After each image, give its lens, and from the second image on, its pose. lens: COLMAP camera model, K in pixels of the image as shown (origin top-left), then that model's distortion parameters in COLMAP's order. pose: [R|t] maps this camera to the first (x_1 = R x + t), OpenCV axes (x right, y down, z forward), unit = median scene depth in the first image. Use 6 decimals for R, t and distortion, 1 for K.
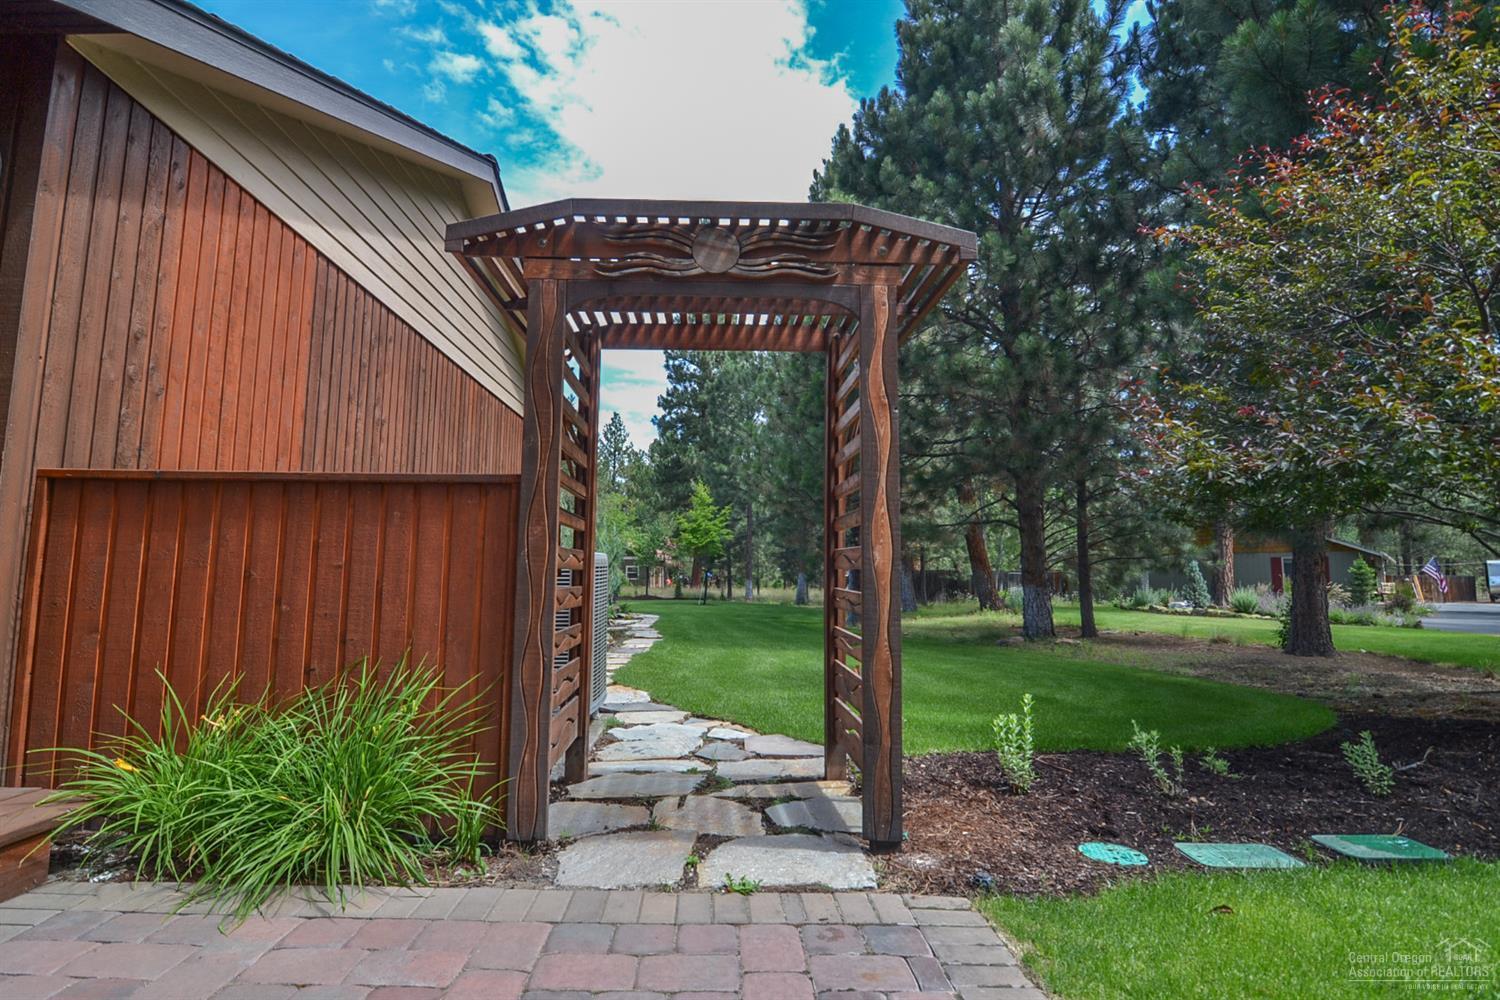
lens RADIAL K [[732.6, 0, 737.7], [0, 732.6, 493.4], [0, 0, 1]] dist [-0.012364, -0.007791]
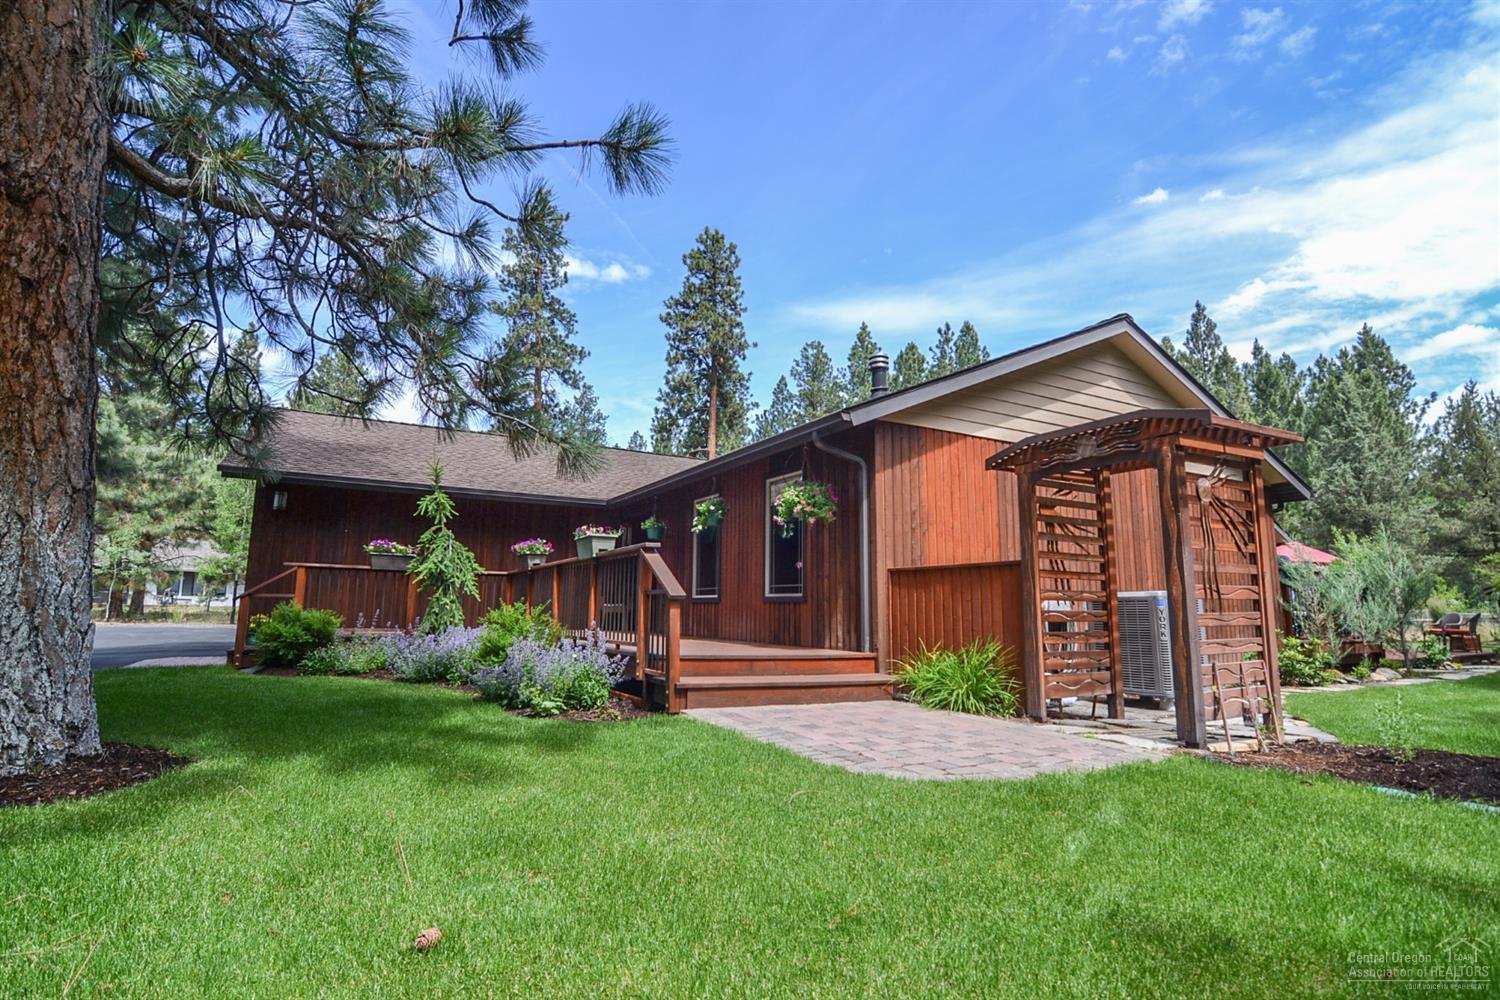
lens RADIAL K [[732.6, 0, 748.1], [0, 732.6, 504.2], [0, 0, 1]] dist [-0.012364, -0.007791]
pose [[0.461951, -0.127832, -0.877645, 1.215173], [0.091816, 0.991134, -0.096035, -0.052132], [0.882140, -0.036219, 0.469593, -0.760189]]
